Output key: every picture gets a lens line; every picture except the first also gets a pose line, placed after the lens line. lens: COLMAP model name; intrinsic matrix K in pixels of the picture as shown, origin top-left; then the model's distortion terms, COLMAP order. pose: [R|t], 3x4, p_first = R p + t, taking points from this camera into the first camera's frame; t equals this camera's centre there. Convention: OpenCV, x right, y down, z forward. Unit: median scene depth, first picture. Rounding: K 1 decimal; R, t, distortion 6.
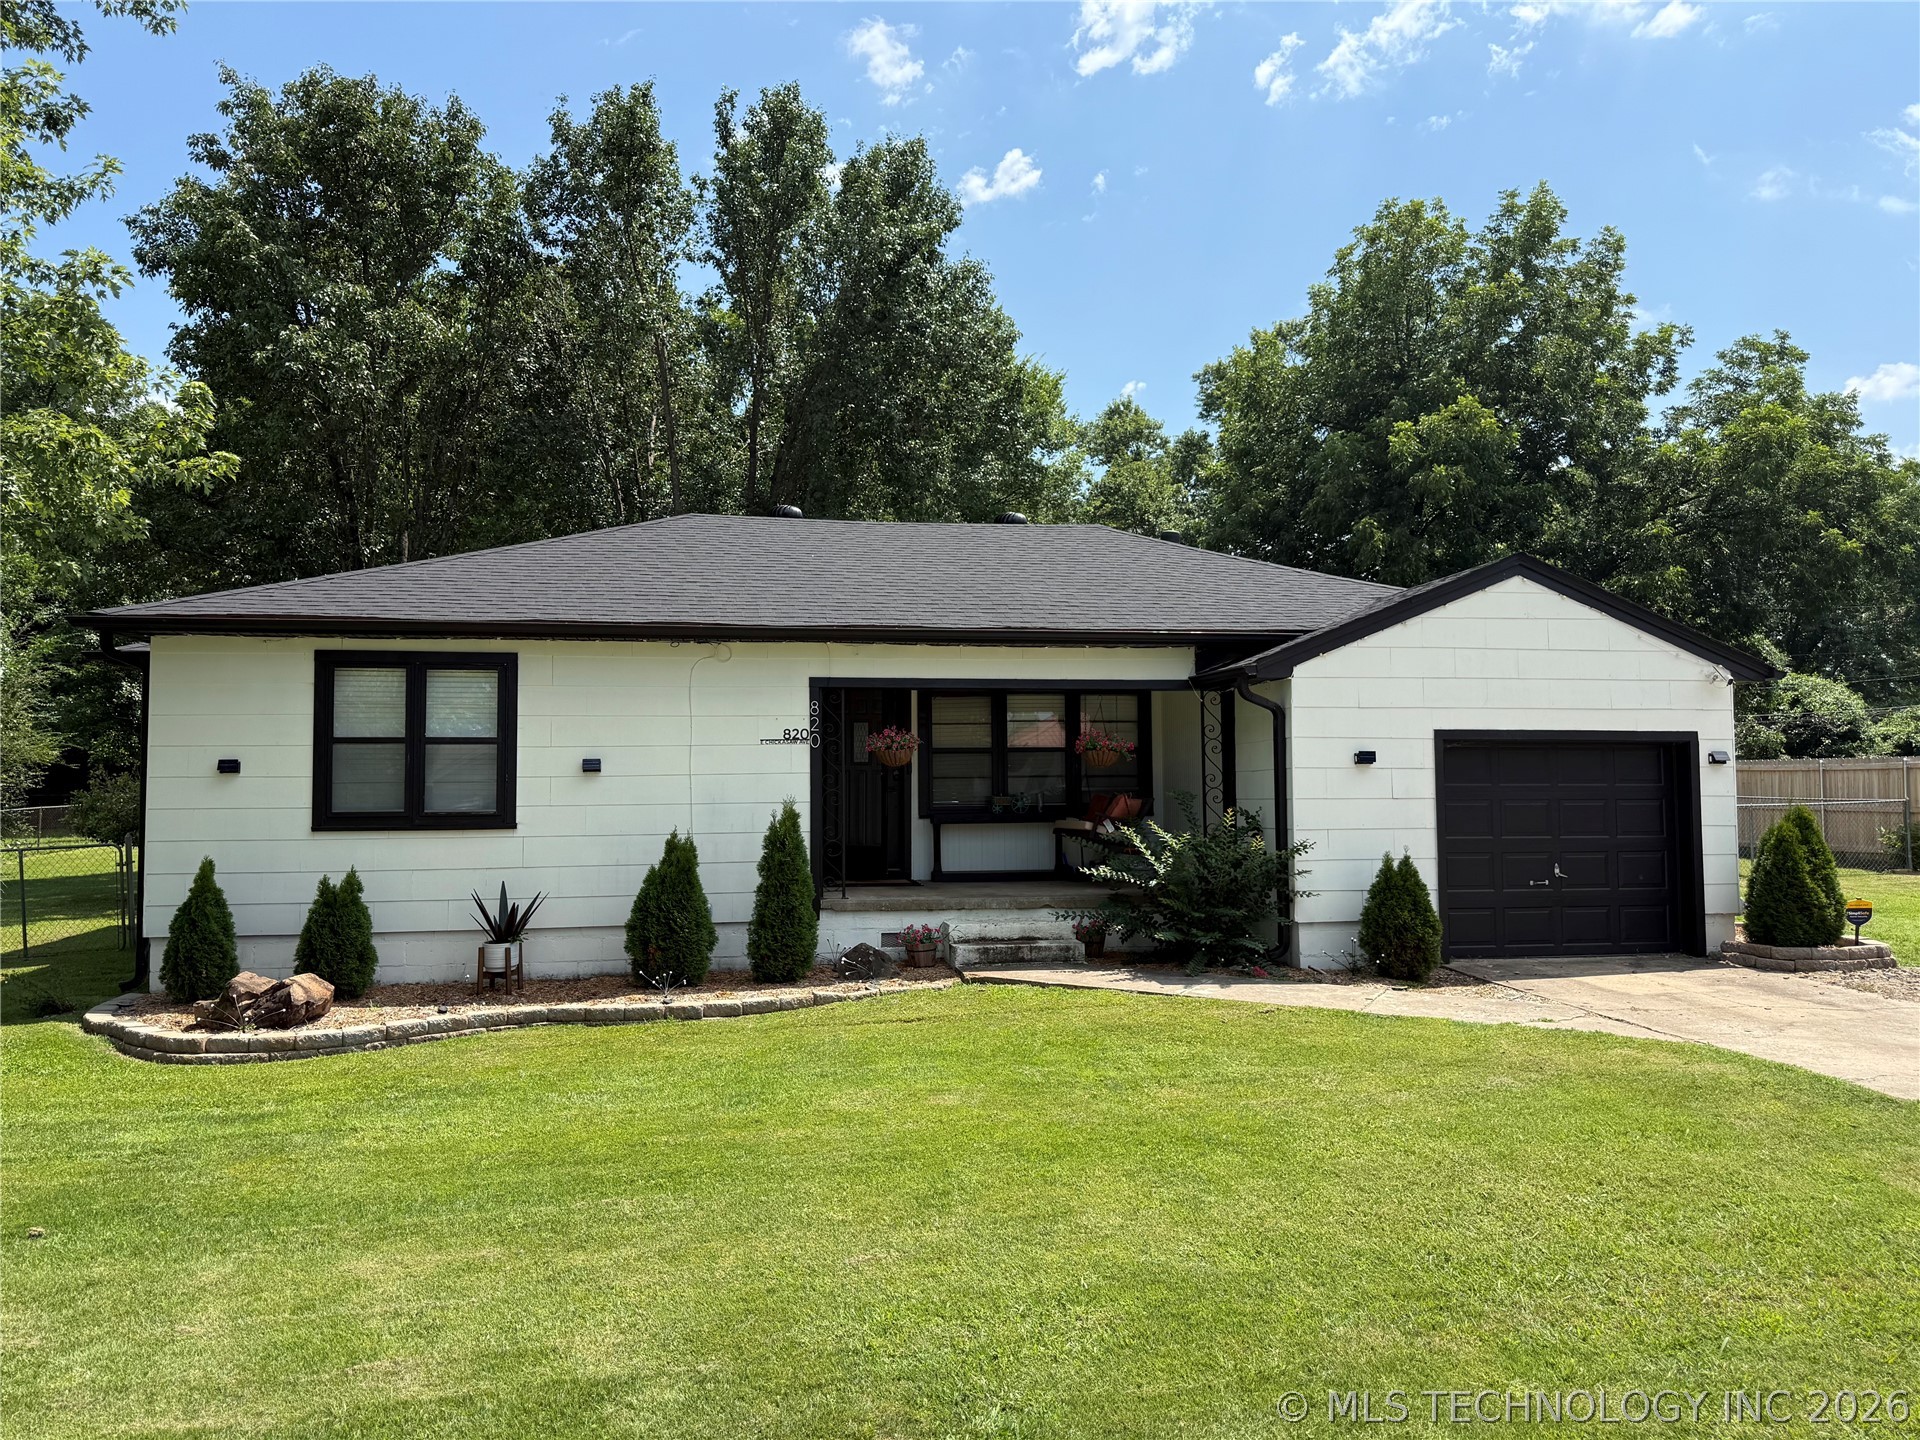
lens RADIAL K [[1374.8, 0, 951.6], [0, 1374.8, 721.7], [0, 0, 1]] dist [0.100398, -0.121069]
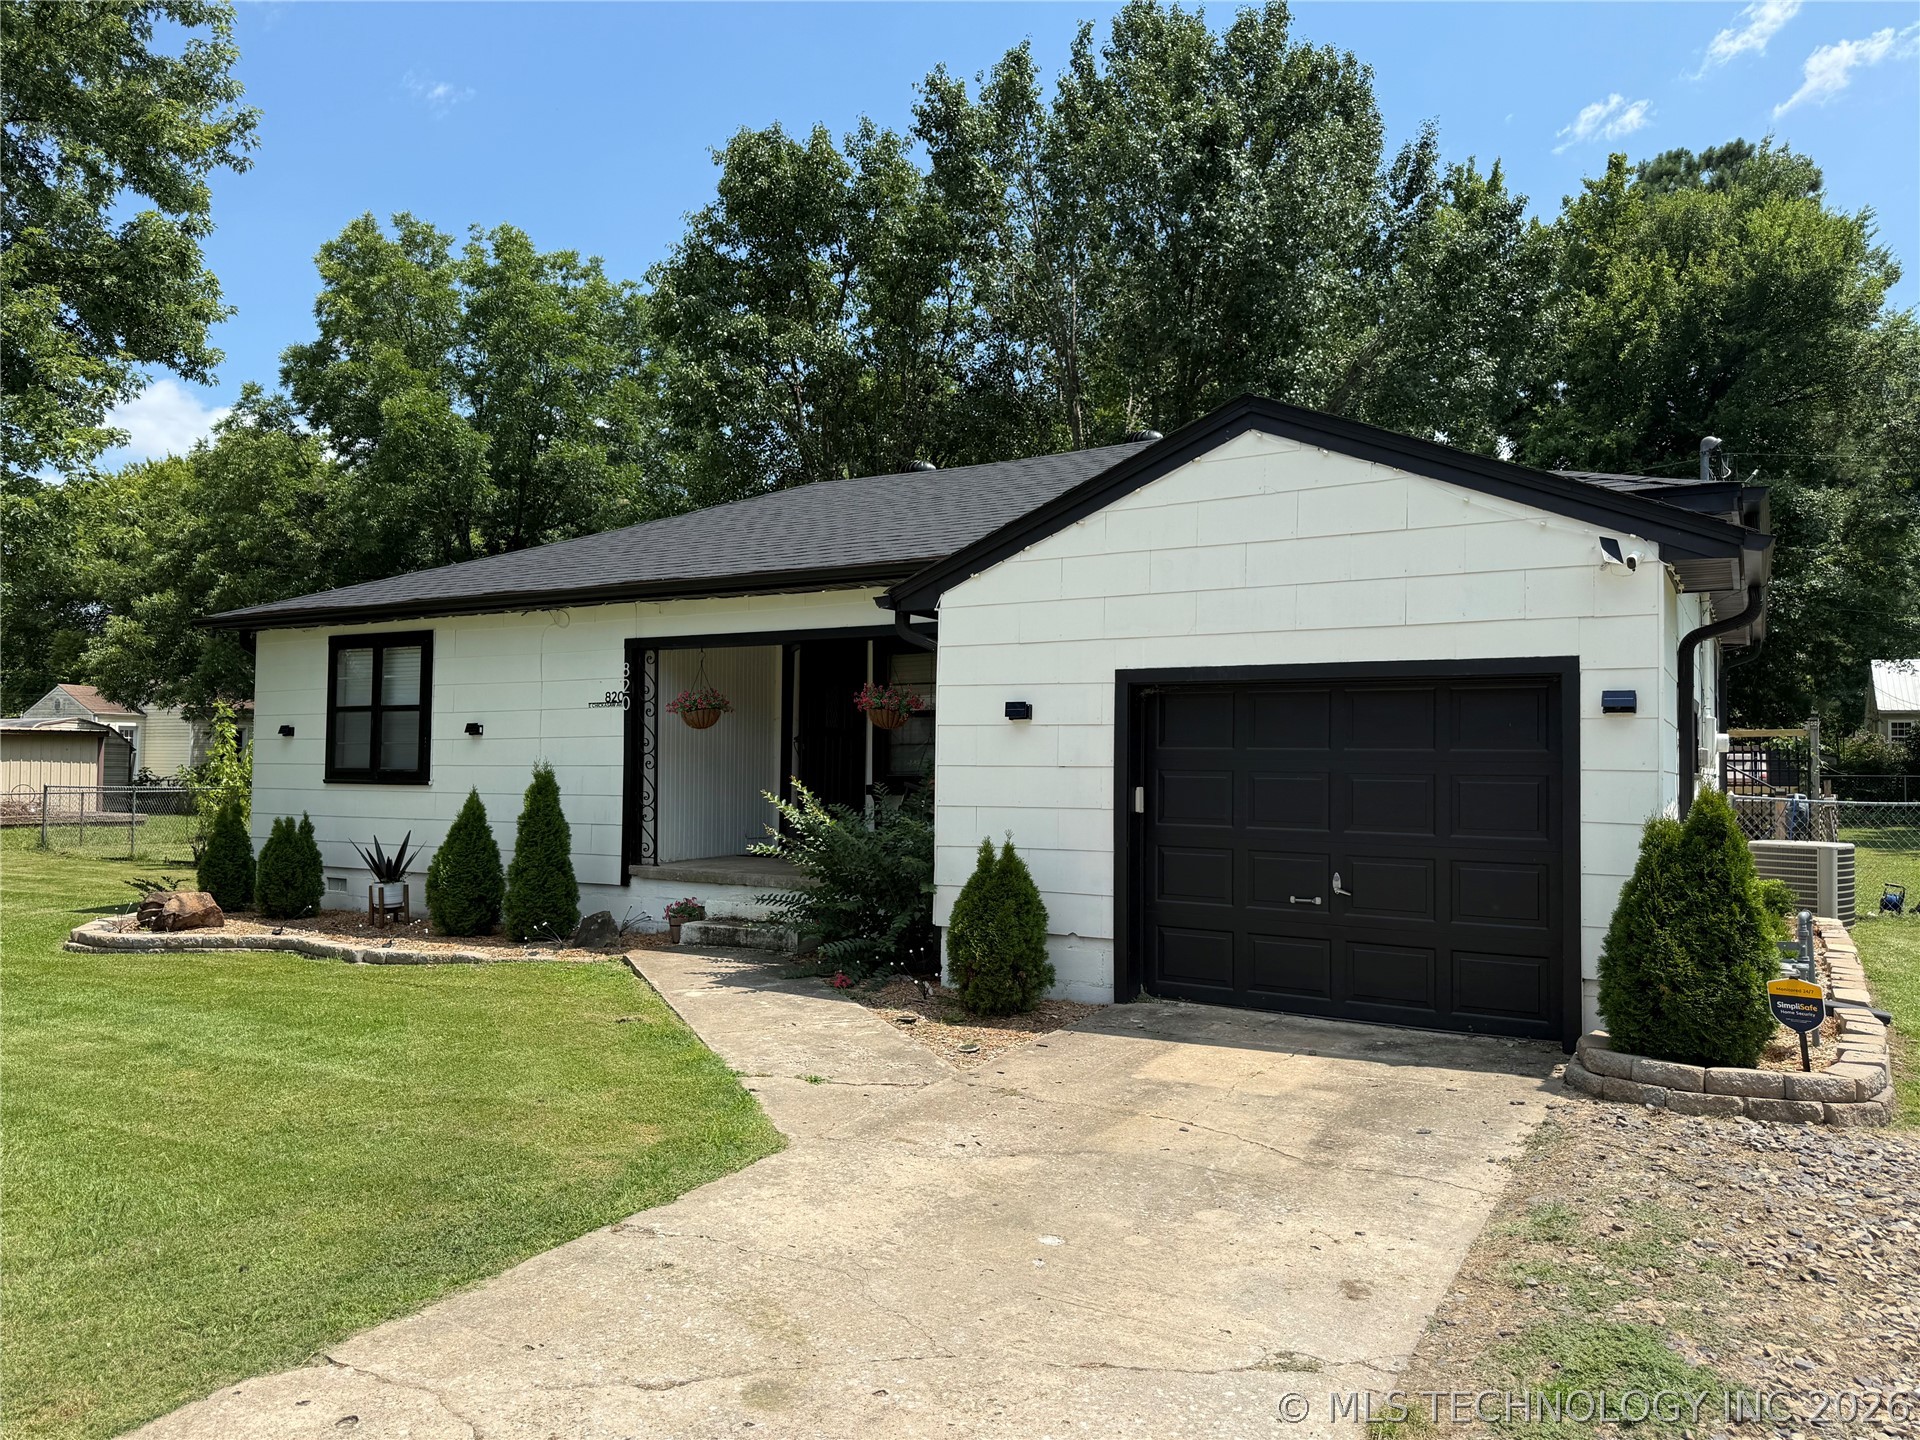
lens RADIAL K [[1374.8, 0, 951.6], [0, 1374.8, 721.7], [0, 0, 1]] dist [0.100398, -0.121069]
pose [[0.746291, -0.010746, -0.665533, 0.758546], [0.017297, 0.999845, 0.003252, 0.028895], [0.665395, -0.013939, 0.746361, 0.432317]]
